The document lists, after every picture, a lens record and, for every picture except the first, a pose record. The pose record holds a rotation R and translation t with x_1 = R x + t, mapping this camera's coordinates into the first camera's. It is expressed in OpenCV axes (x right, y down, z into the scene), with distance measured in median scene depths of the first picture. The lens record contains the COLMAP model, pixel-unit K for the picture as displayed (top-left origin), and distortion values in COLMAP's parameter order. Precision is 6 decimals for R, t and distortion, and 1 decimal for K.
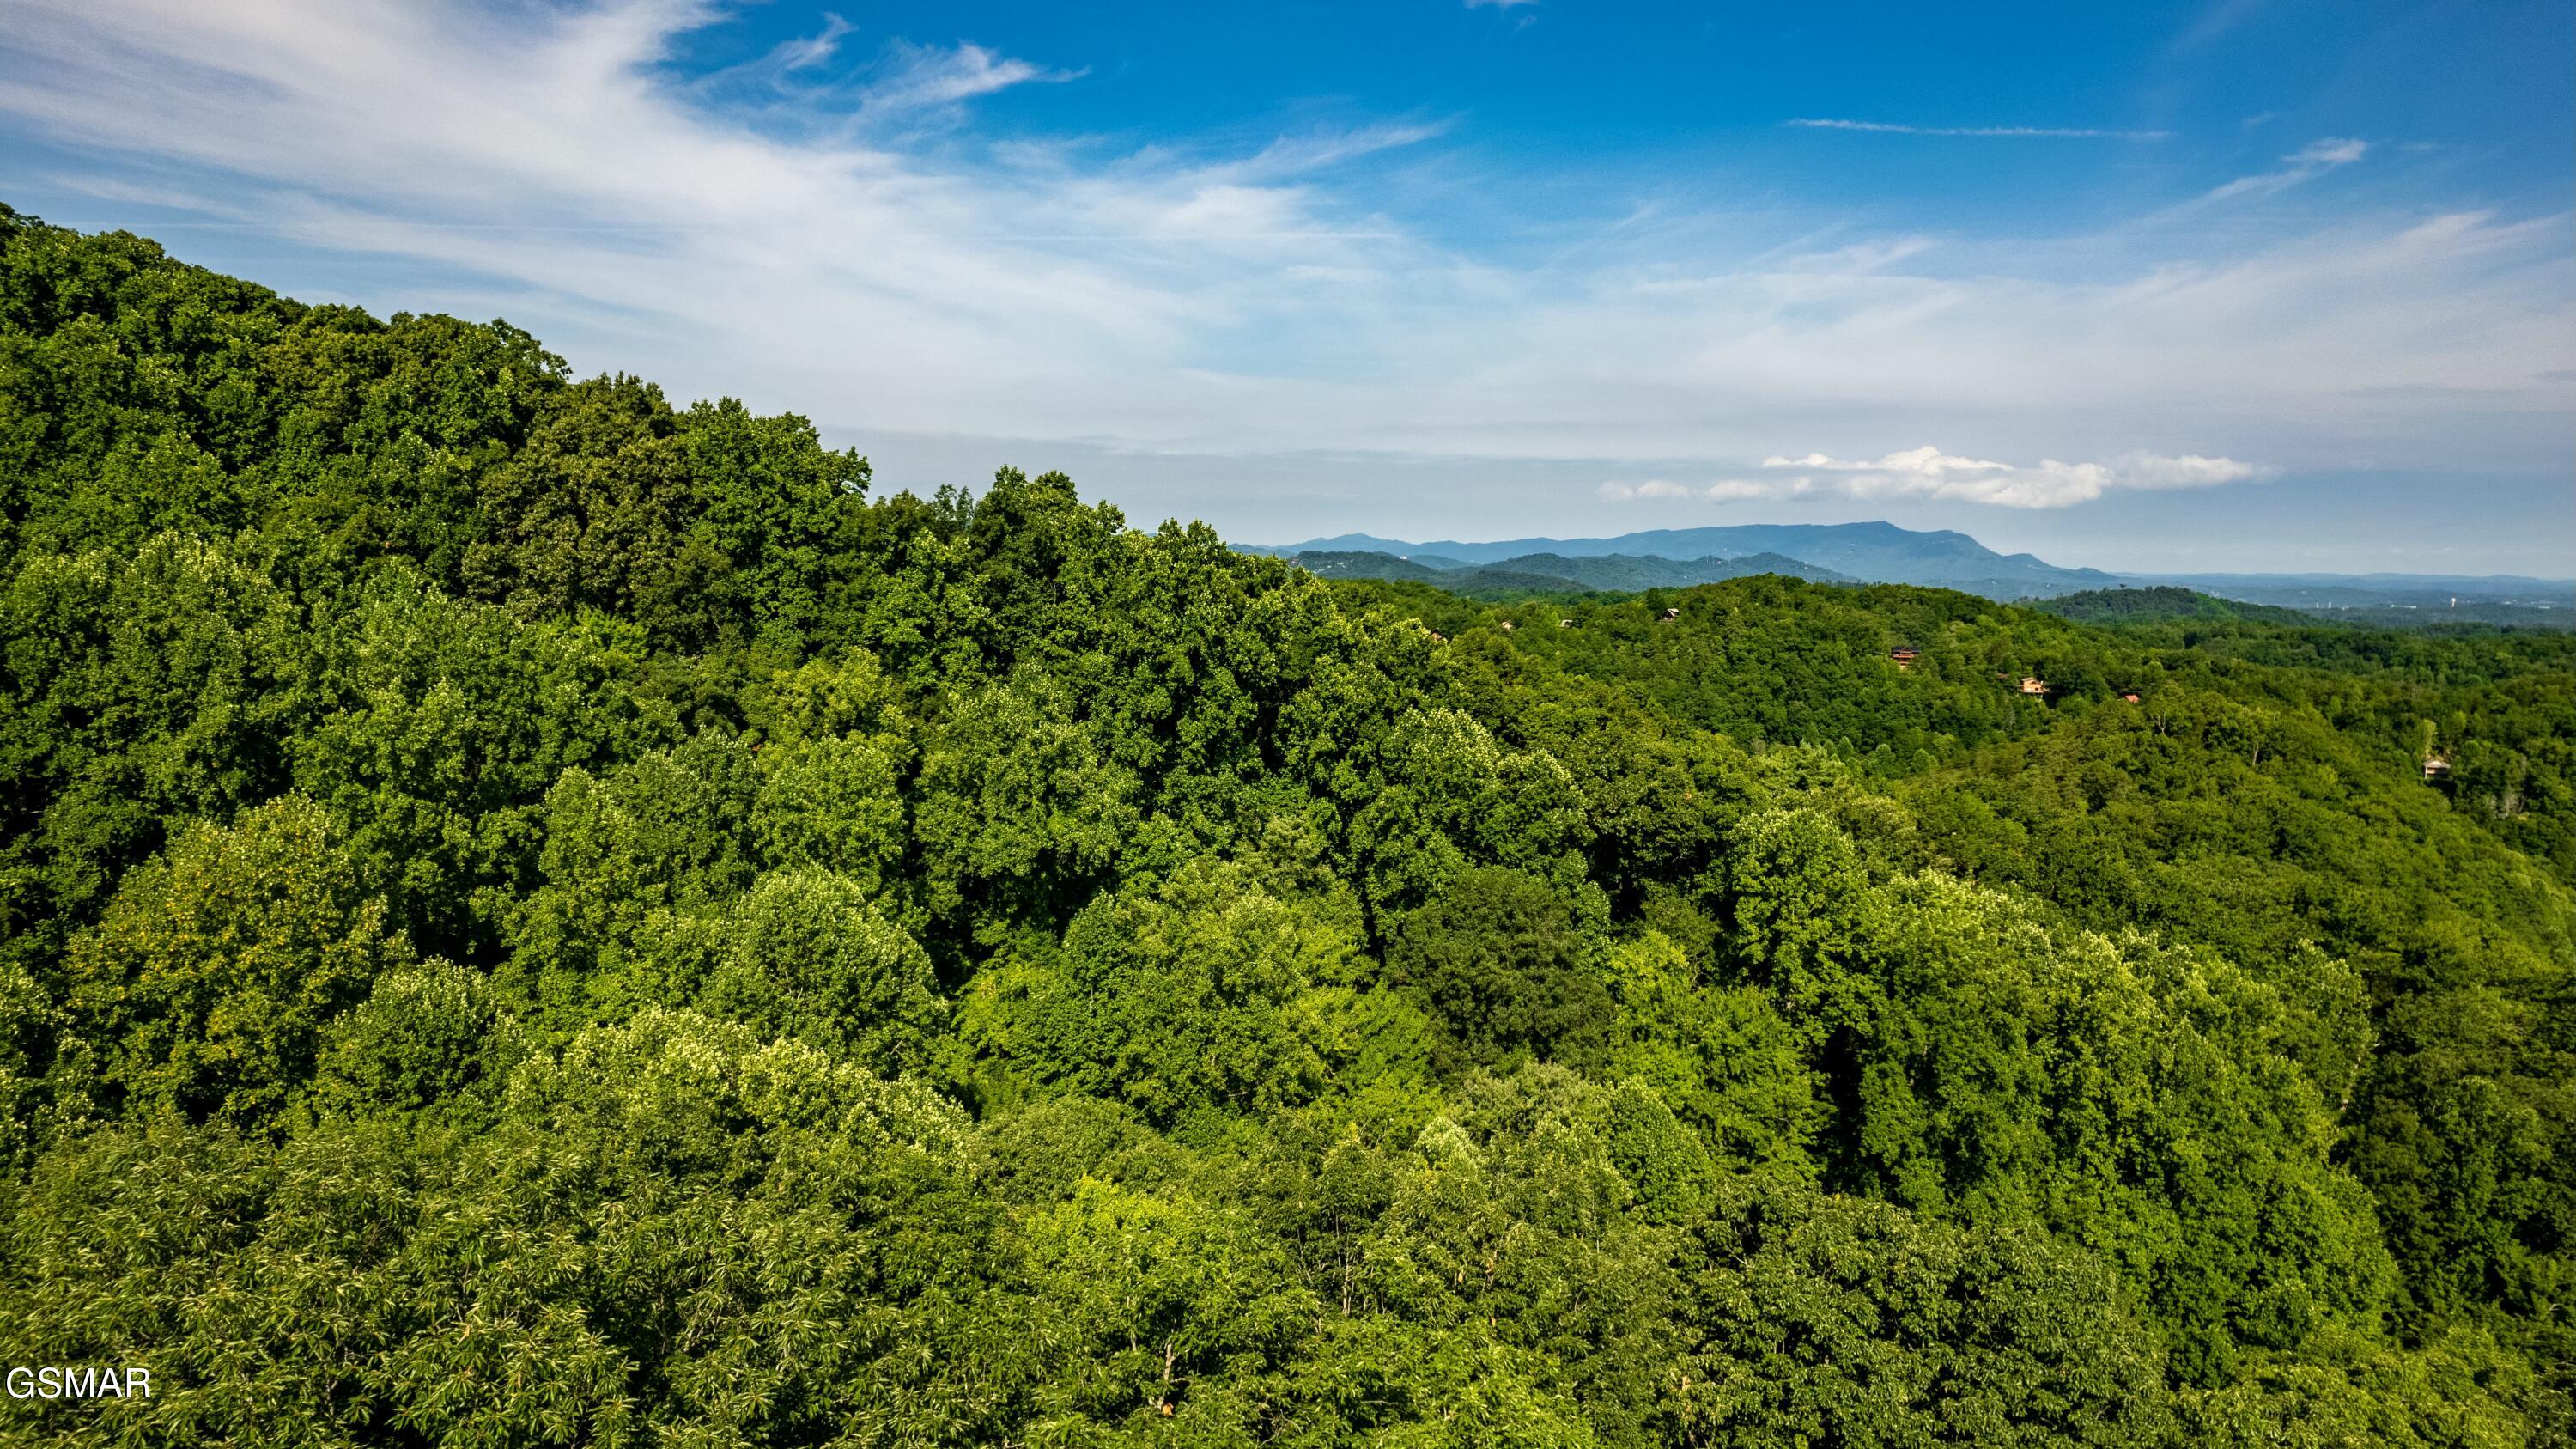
lens RADIAL K [[1635.4, 0, 1285.7], [0, 1635.4, 710.1], [0, 0, 1]] dist [-0.071985, 0.057342]
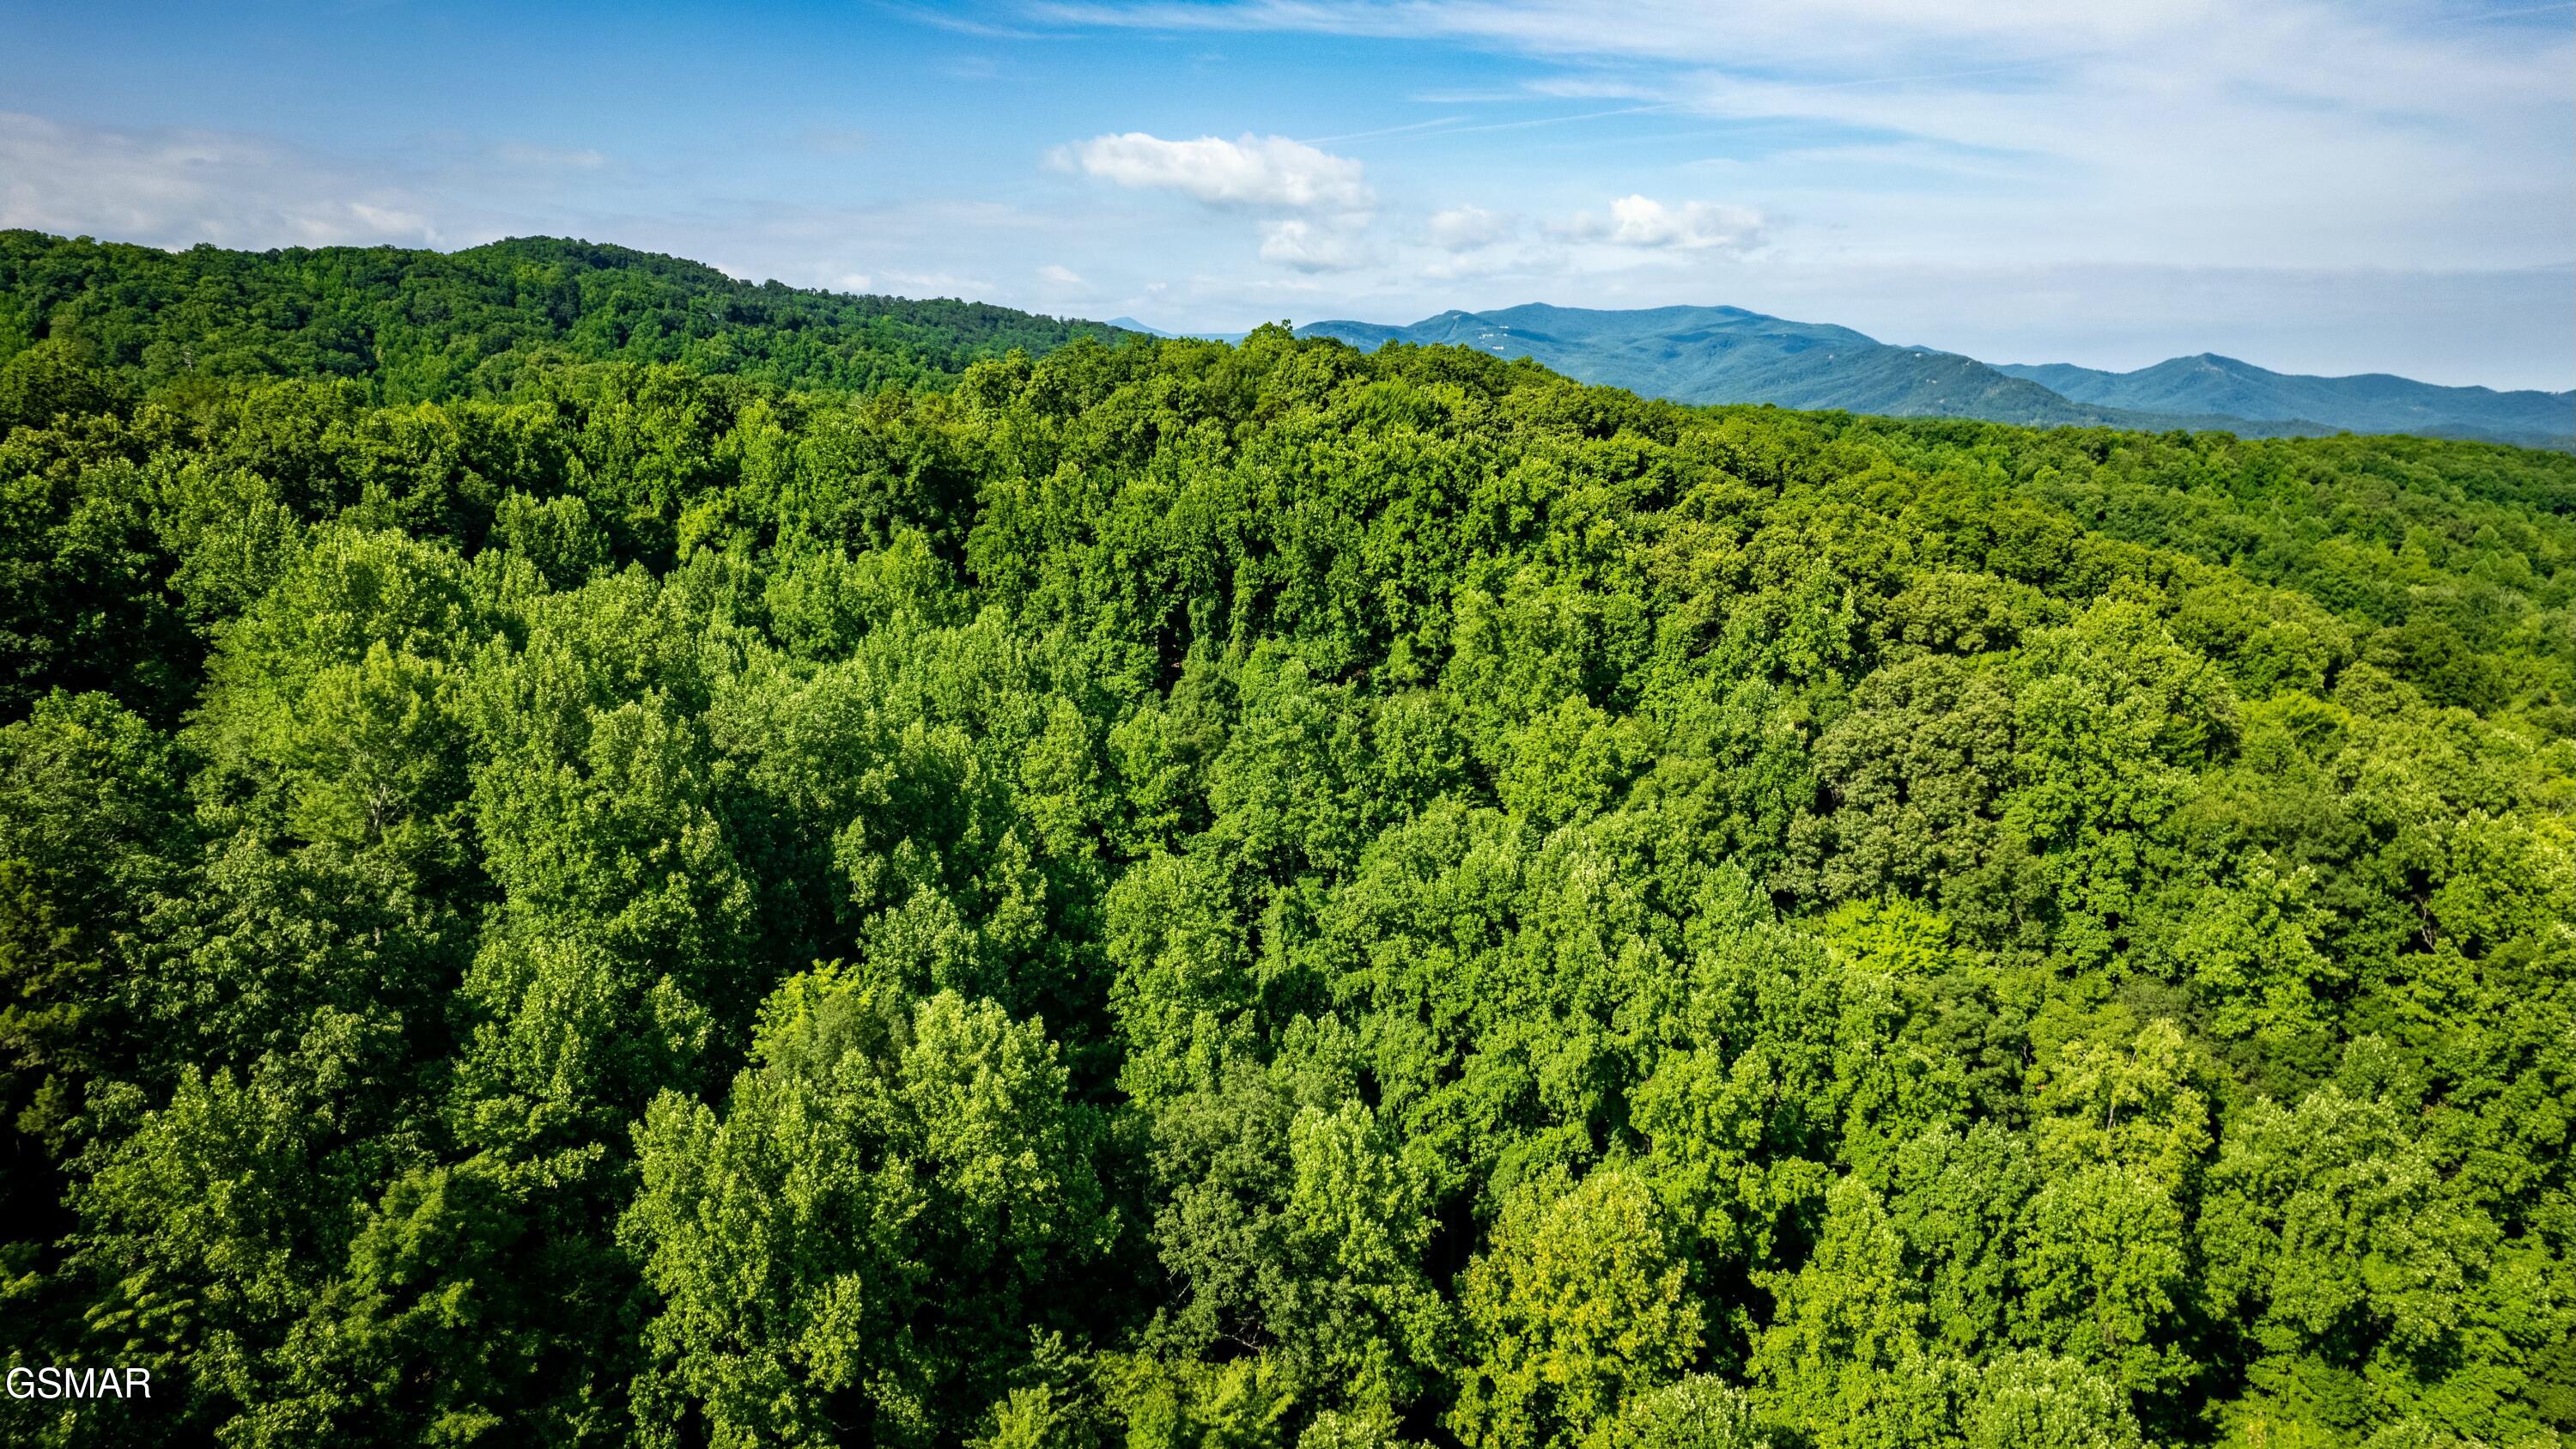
lens RADIAL K [[1635.4, 0, 1307.0], [0, 1635.4, 718.7], [0, 0, 1]] dist [-0.071985, 0.057342]
pose [[0.715044, 0.133173, -0.686277, 0.003971], [-0.056616, 0.989495, 0.133023, -0.290538], [0.696783, -0.056263, 0.715072, -0.018405]]
